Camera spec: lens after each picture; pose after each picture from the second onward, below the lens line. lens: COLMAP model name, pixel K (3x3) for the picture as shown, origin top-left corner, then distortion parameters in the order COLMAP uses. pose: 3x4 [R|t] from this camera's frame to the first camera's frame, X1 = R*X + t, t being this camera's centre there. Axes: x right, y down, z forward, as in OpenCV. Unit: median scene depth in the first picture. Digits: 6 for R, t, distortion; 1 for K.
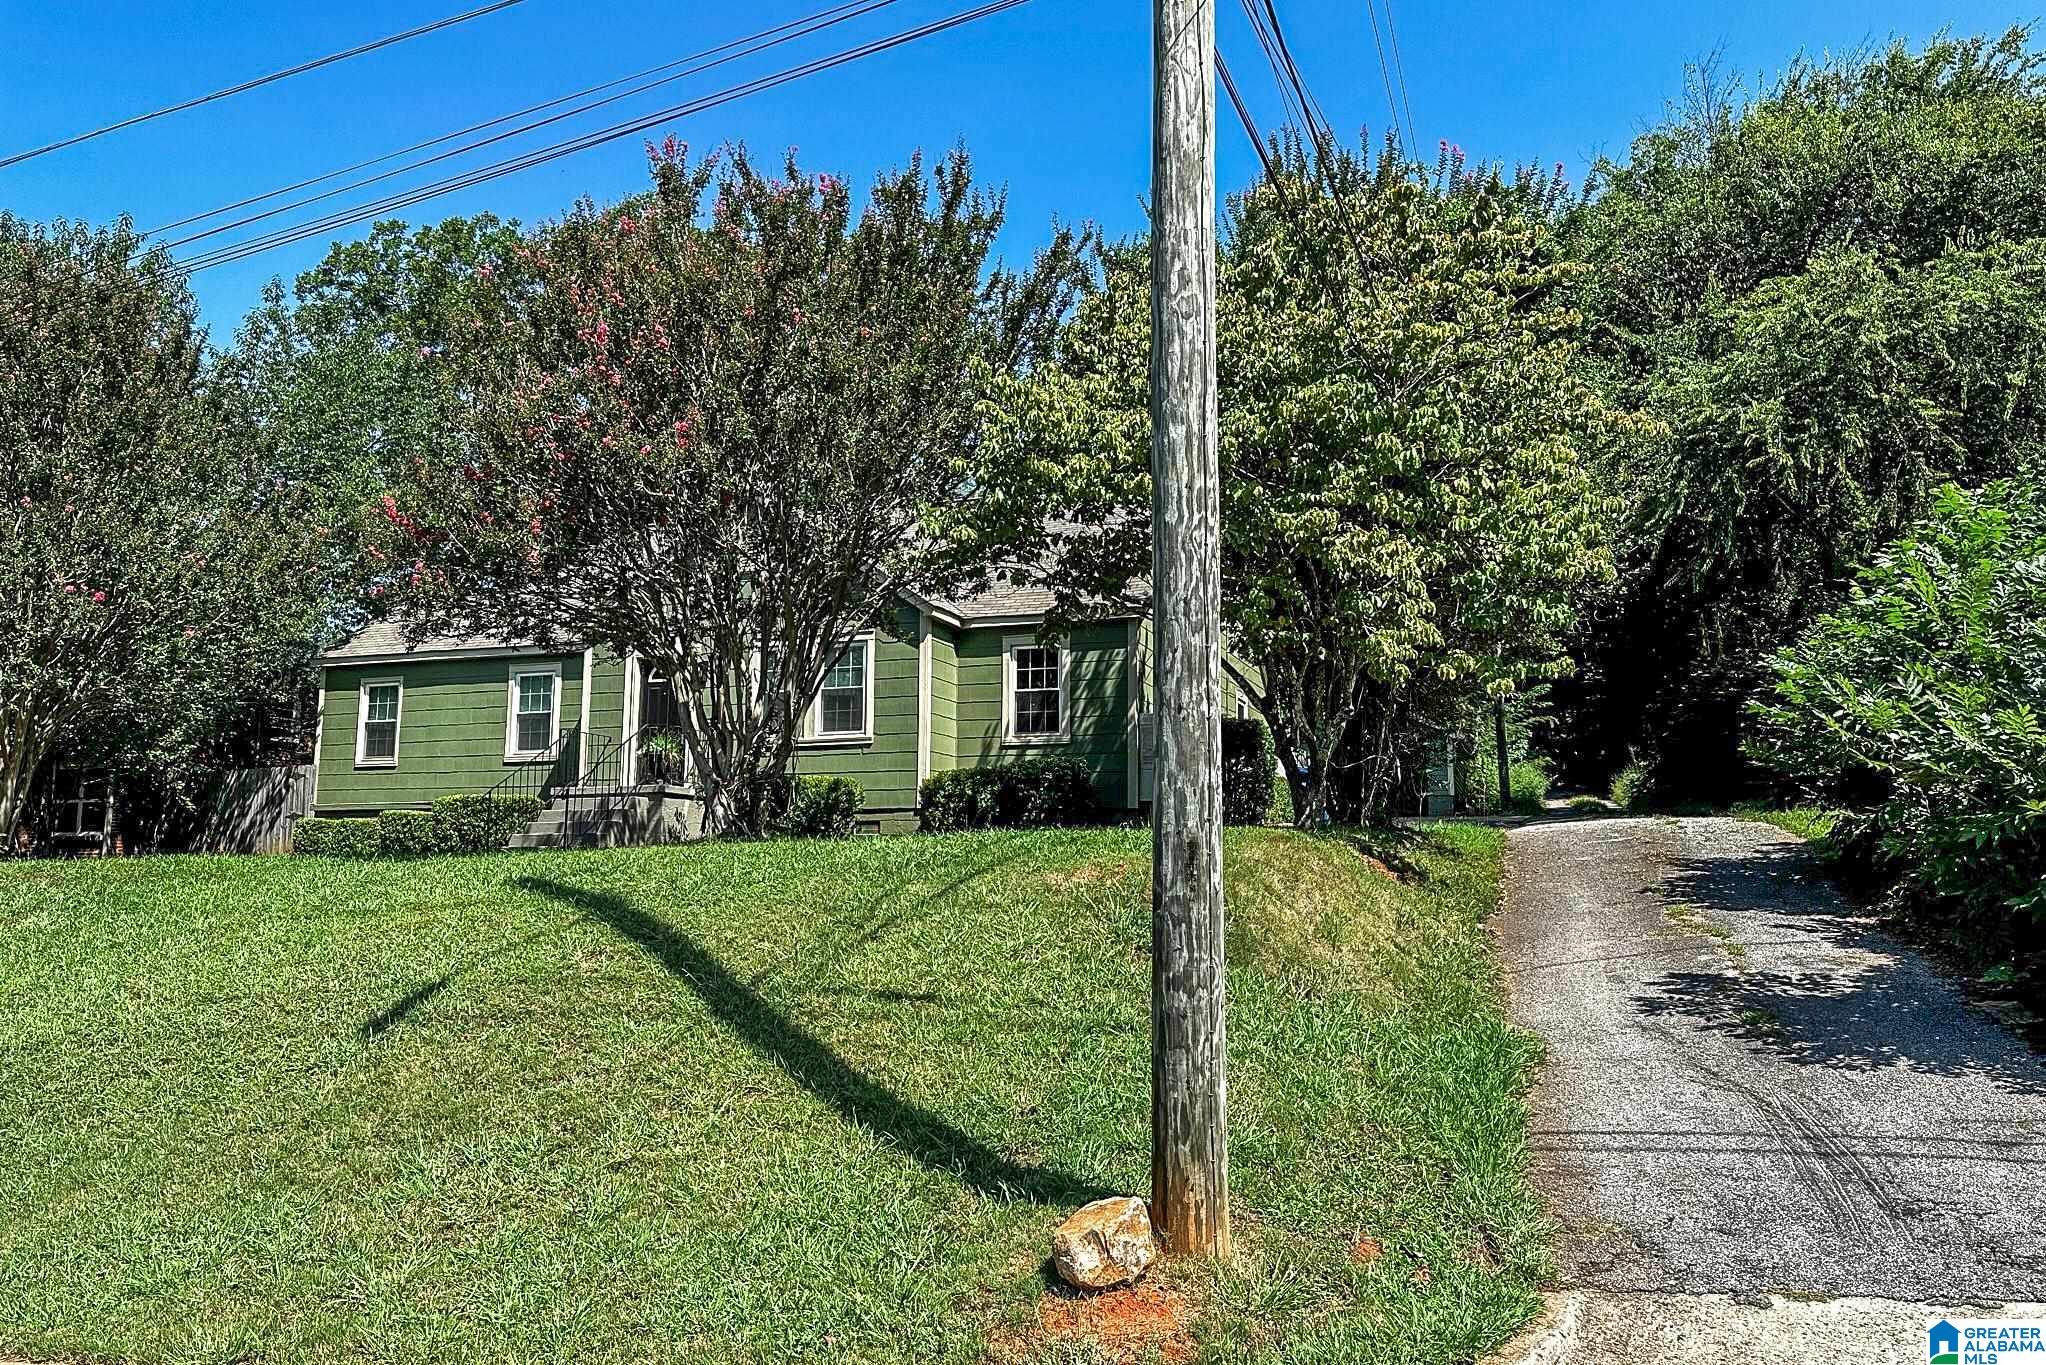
lens RADIAL K [[1412.2, 0, 1025.5], [0, 1412.2, 717.5], [0, 0, 1]] dist [0.104828, -0.166096]
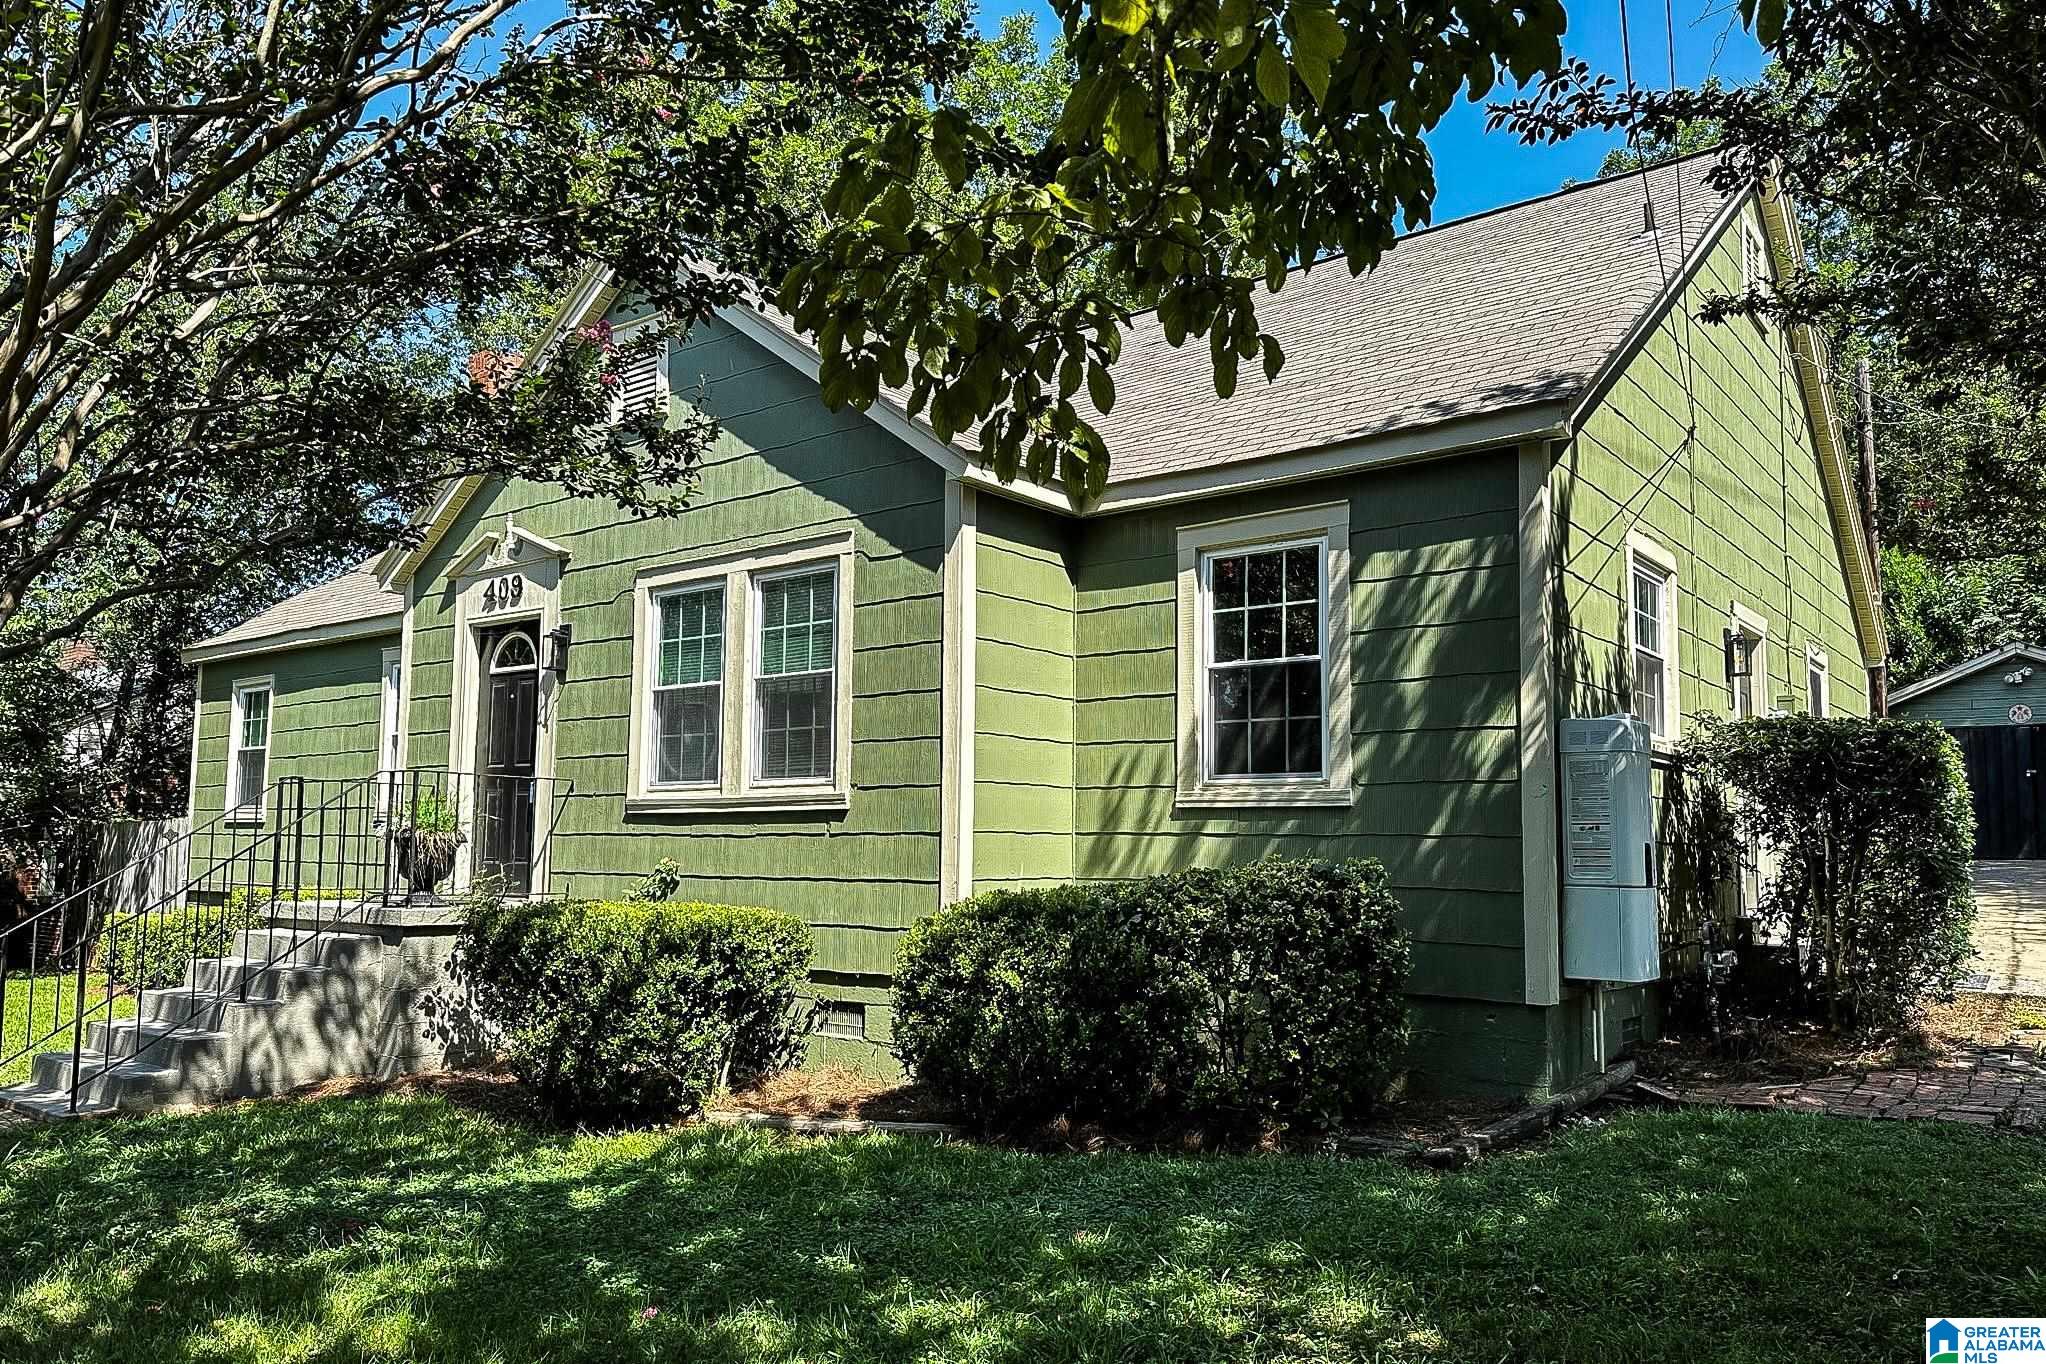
lens RADIAL K [[1399.7, 0, 1019.6], [0, 1399.7, 743.4], [0, 0, 1]] dist [0.108467, -0.158767]
pose [[0.952142, -0.018400, -0.305101, 0.059442], [0.030197, 0.998966, 0.033991, -0.012456], [0.304160, -0.041578, 0.951713, 0.614937]]
